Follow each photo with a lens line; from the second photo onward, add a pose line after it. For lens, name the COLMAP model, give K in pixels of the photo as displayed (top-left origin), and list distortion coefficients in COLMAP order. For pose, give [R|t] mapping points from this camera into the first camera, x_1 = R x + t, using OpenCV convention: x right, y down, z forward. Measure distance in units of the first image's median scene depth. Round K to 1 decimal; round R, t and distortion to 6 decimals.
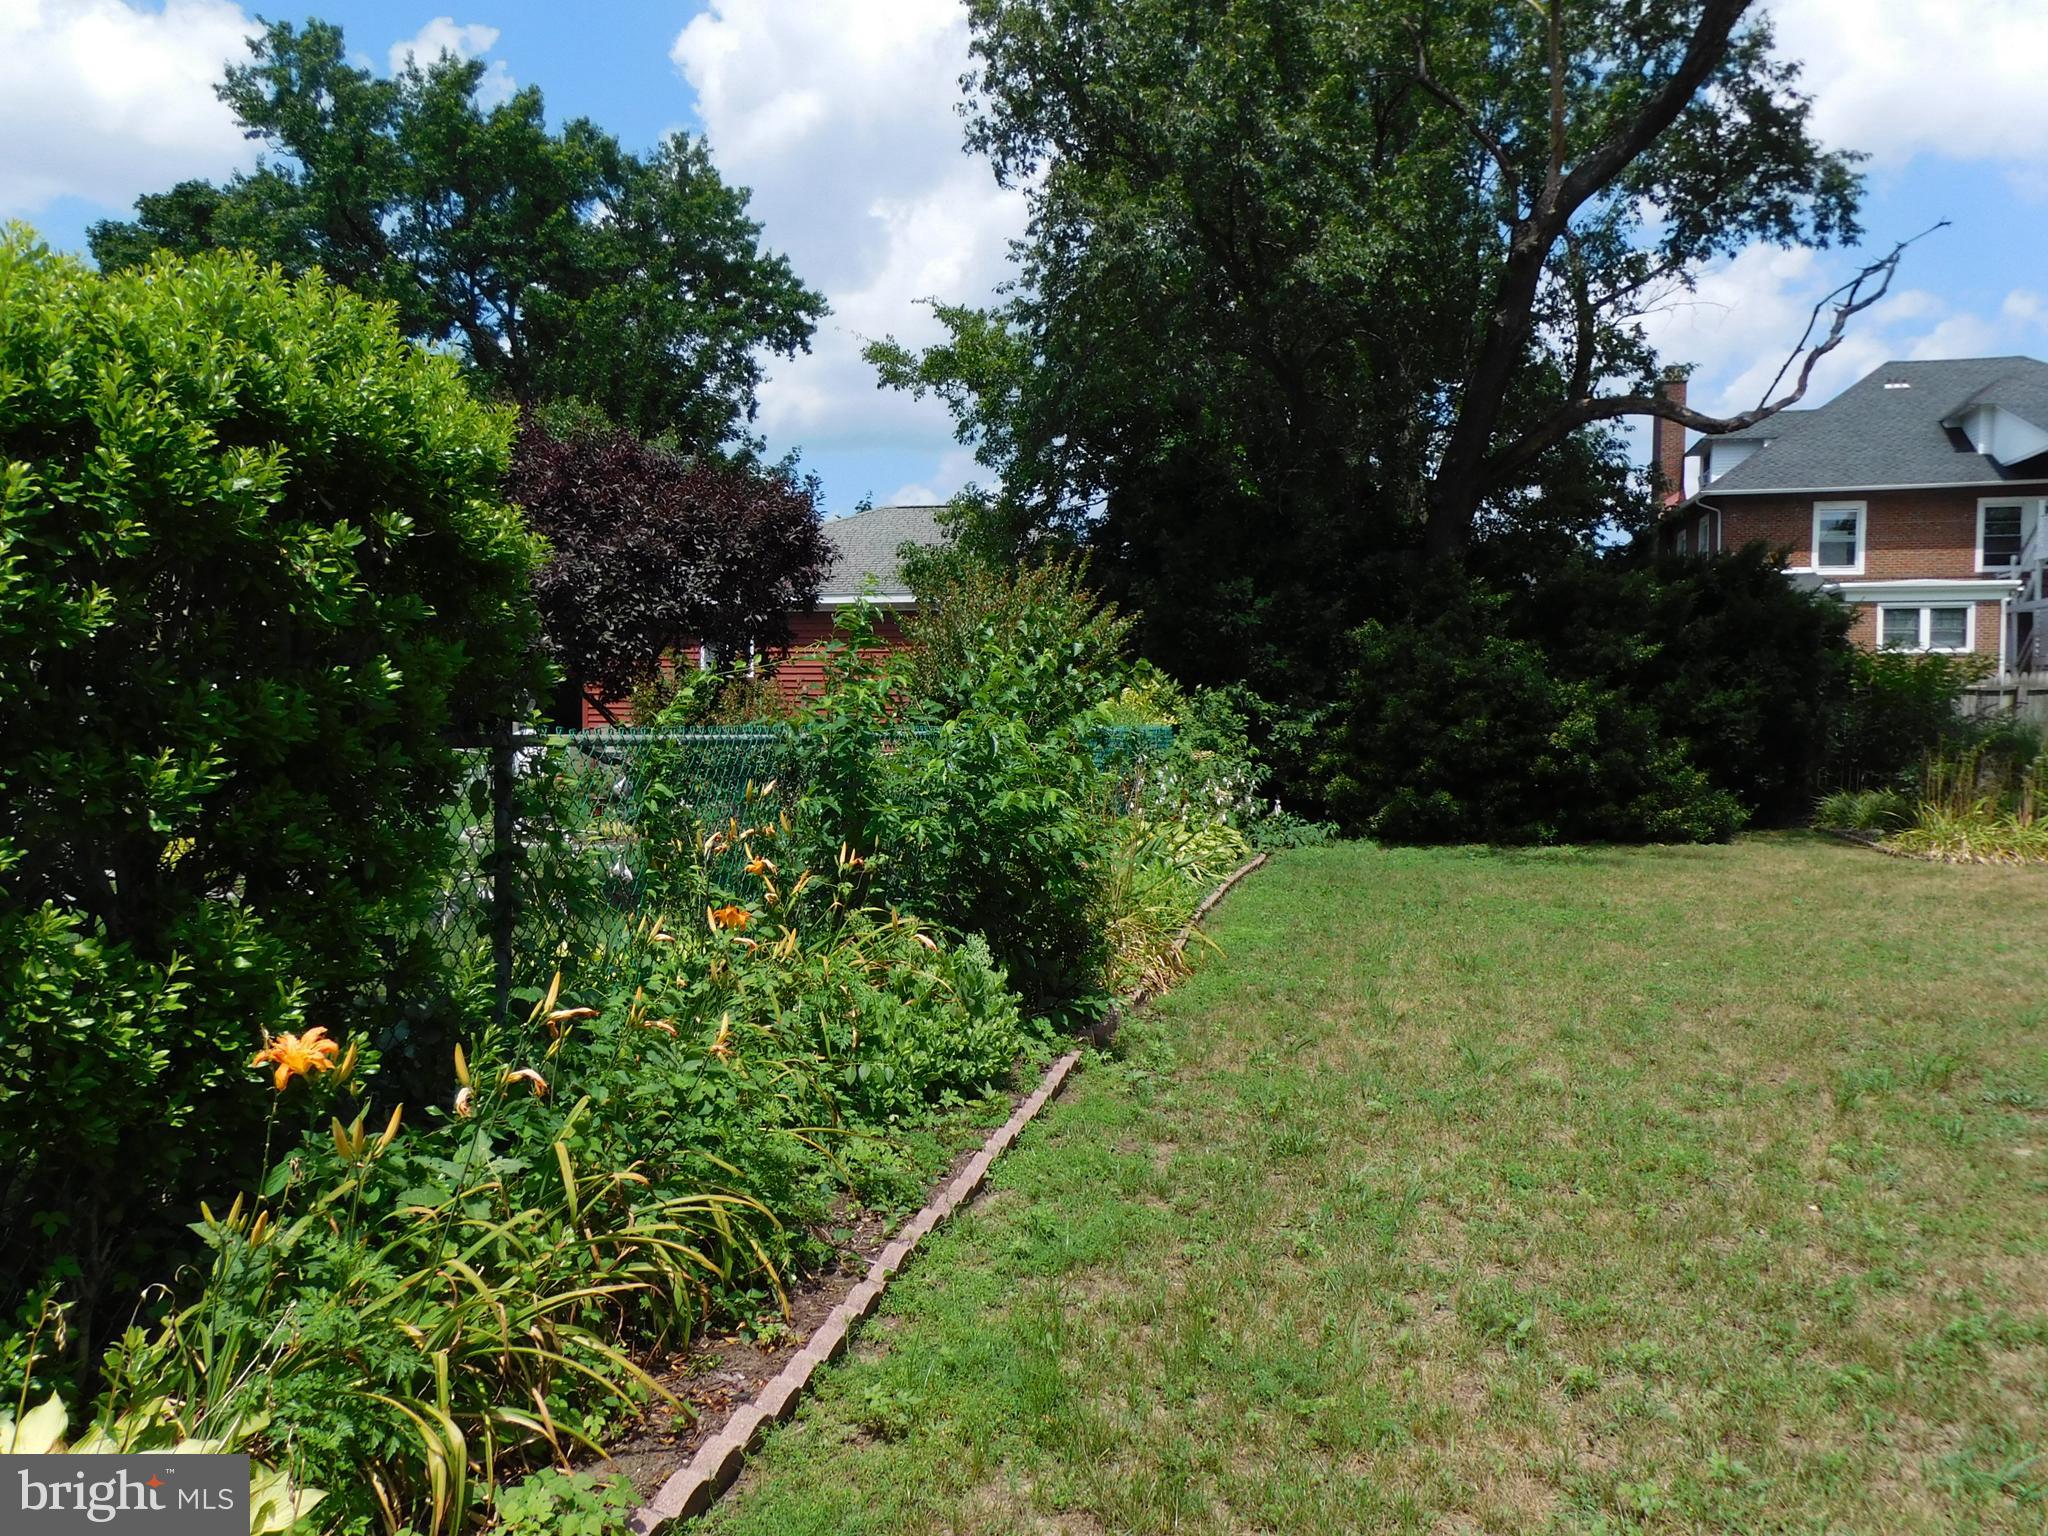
lens RADIAL K [[1508.0, 0, 1024.0], [0, 1508.0, 768.0], [0, 0, 1]] dist [0.063988, 0.000950]
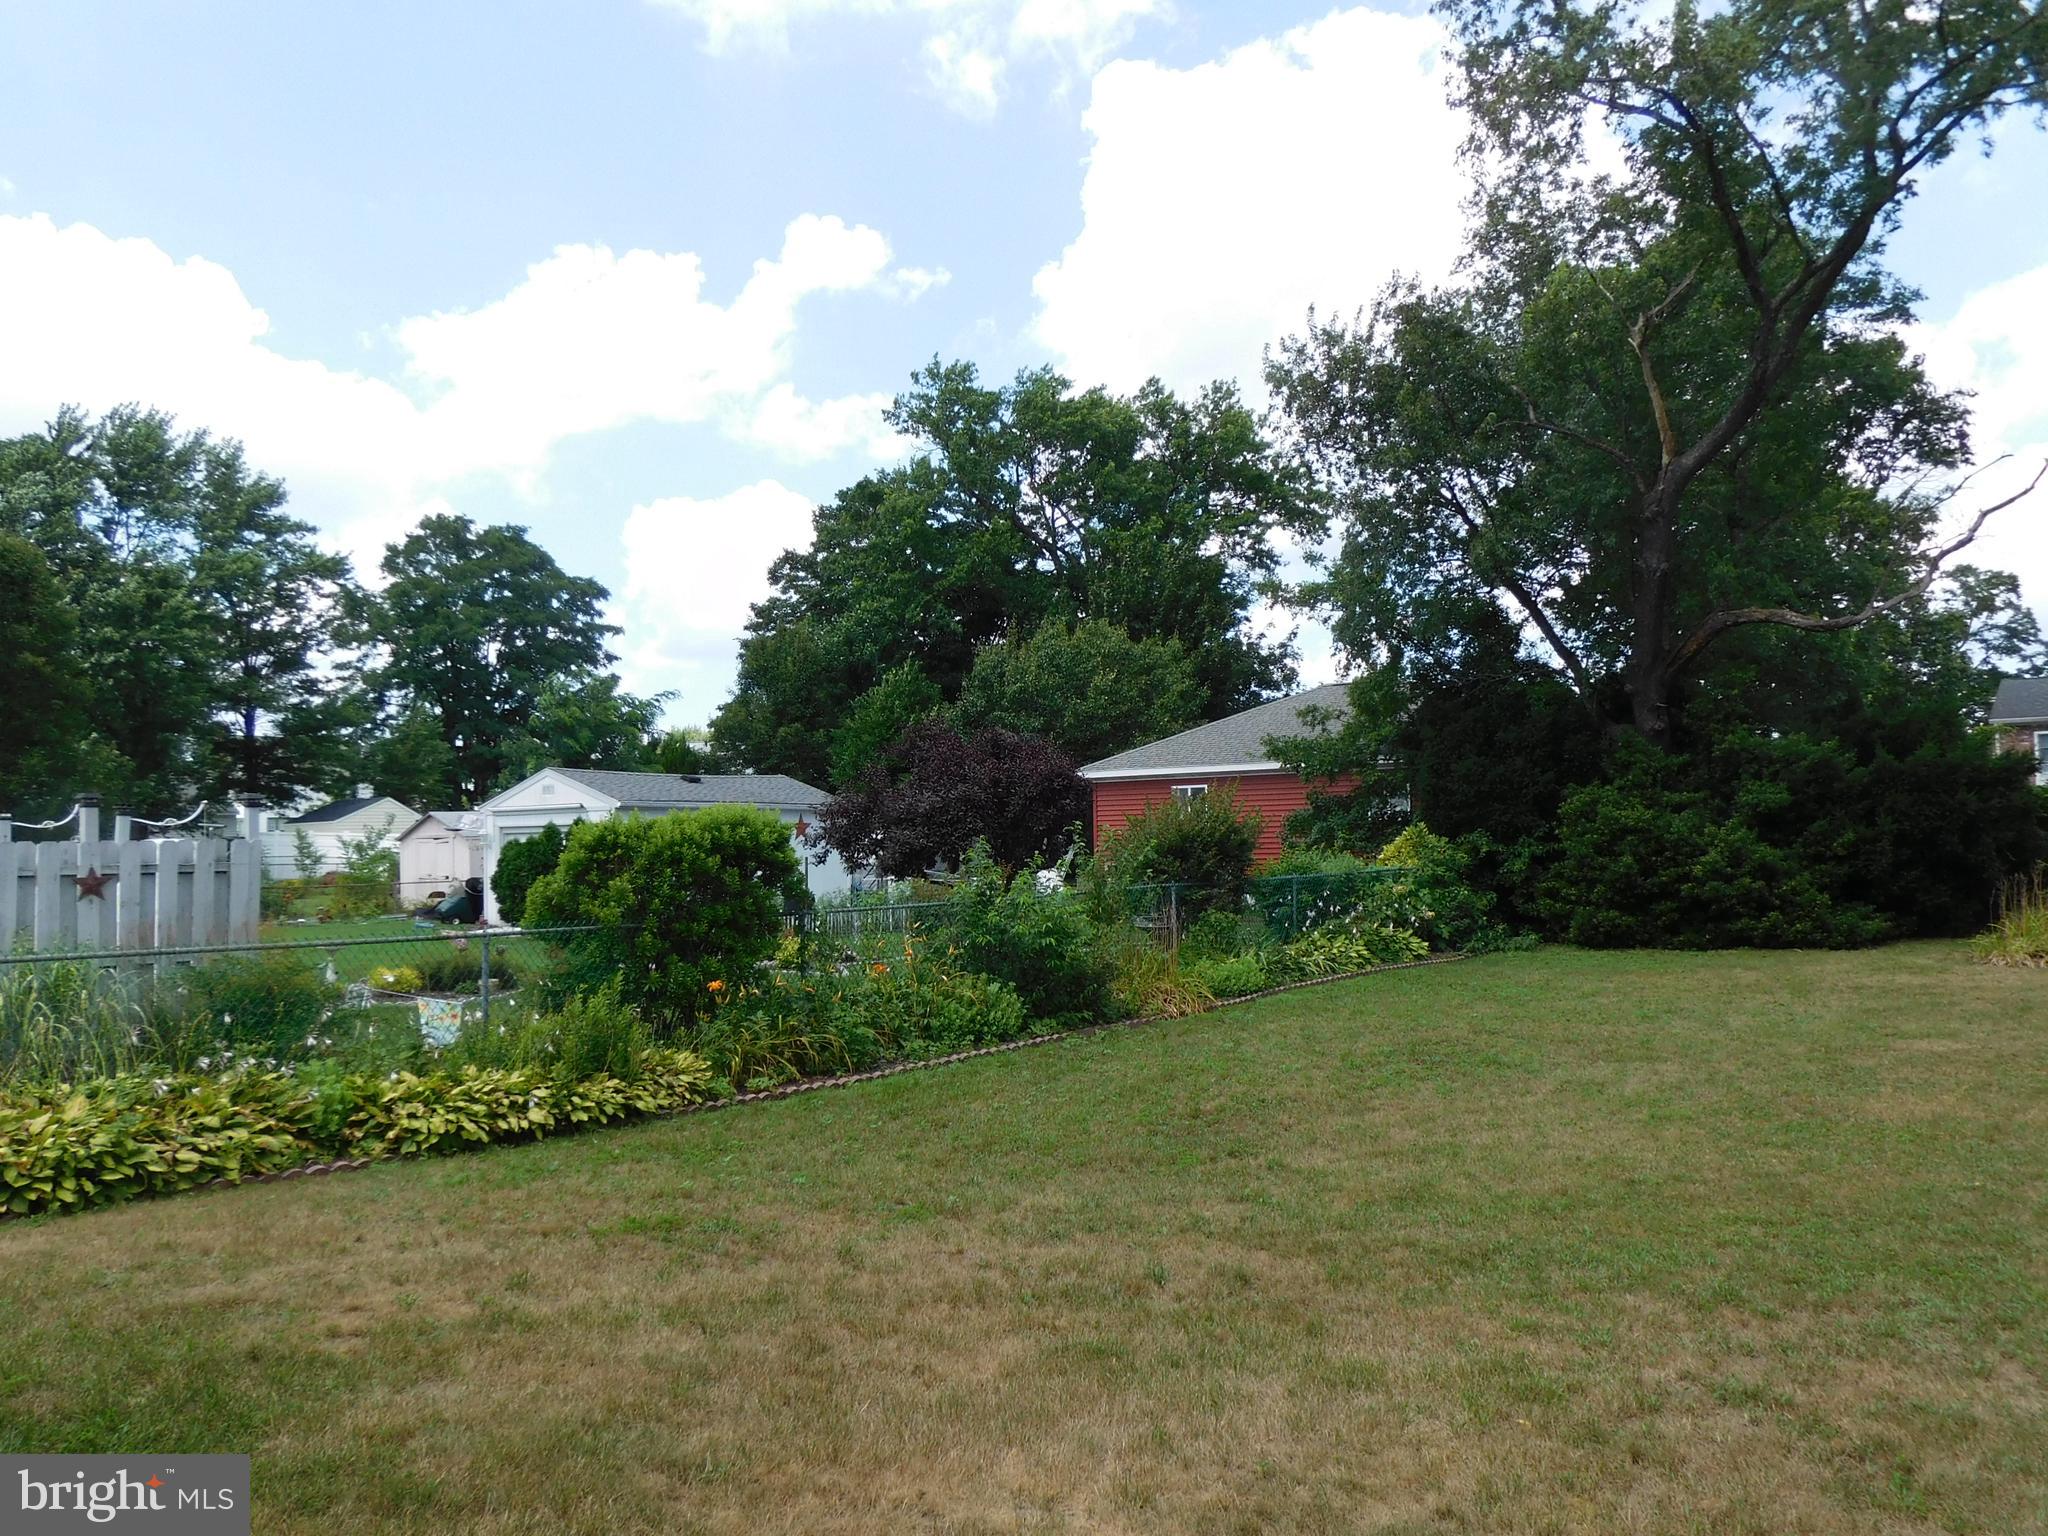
lens RADIAL K [[1575.2, 0, 1024.0], [0, 1575.2, 768.0], [0, 0, 1]] dist [-0.027510, 0.068266]
pose [[0.905880, -0.053349, -0.420160, 0.367186], [0.022683, 0.996722, -0.077652, -0.013154], [0.422926, 0.060813, 0.904122, -0.453006]]
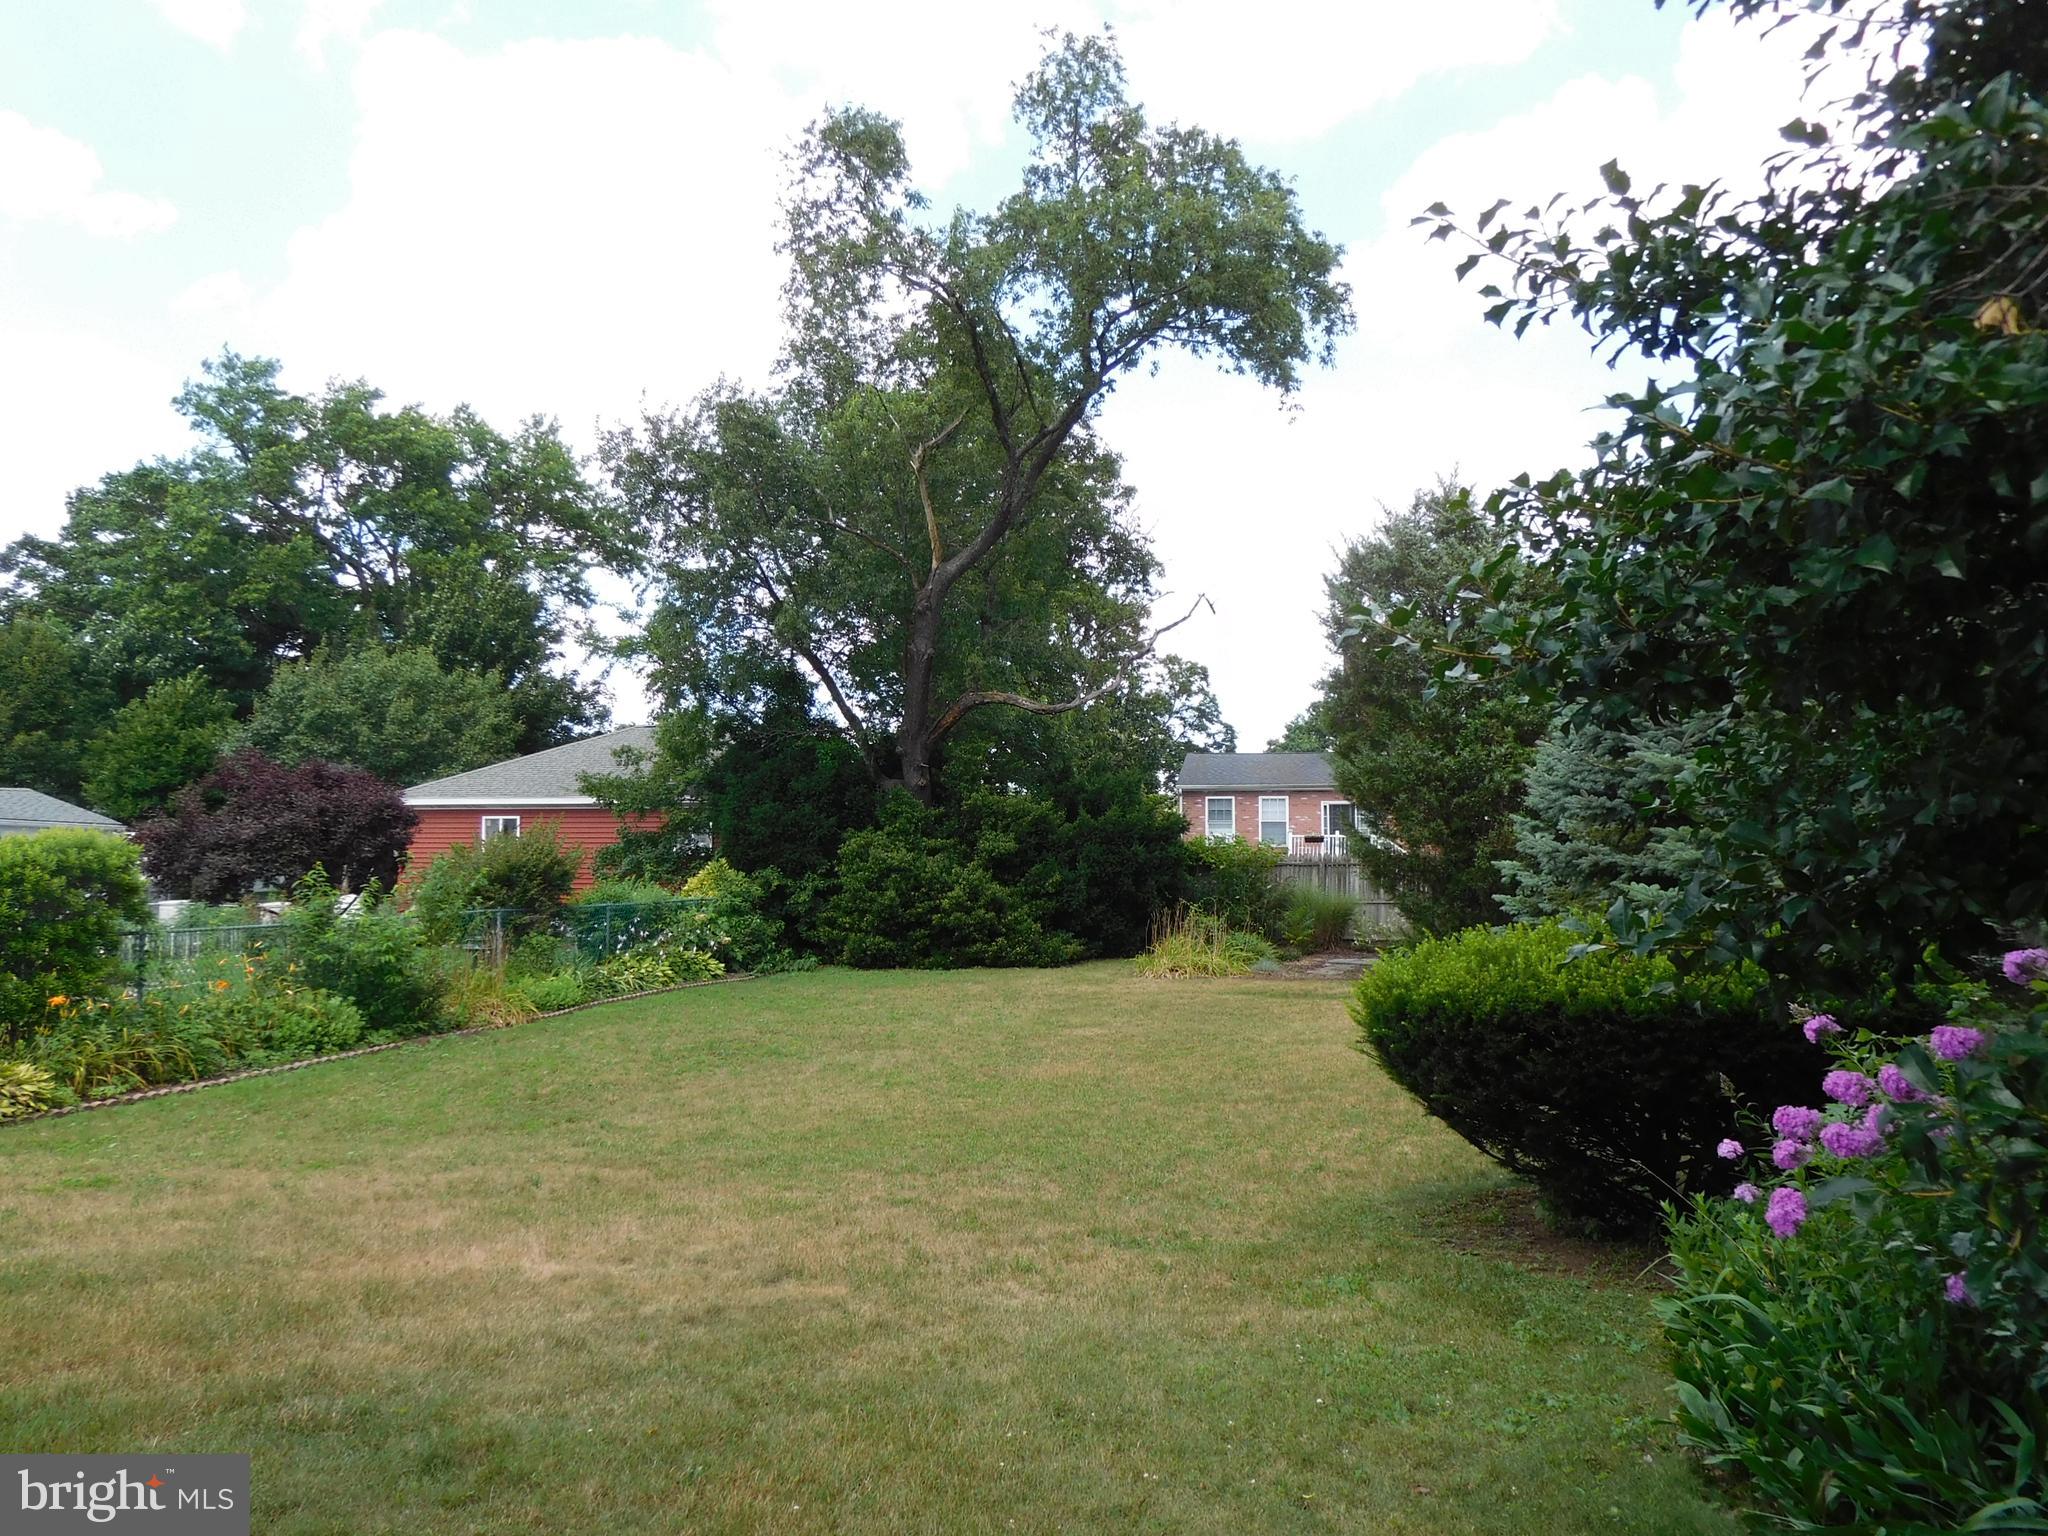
lens RADIAL K [[1575.2, 0, 1024.0], [0, 1575.2, 768.0], [0, 0, 1]] dist [-0.027510, 0.068266]
pose [[0.999888, -0.014338, 0.004286, 0.394830], [0.014664, 0.995878, -0.089507, -0.009923], [-0.002985, 0.089559, 0.995977, -0.622190]]
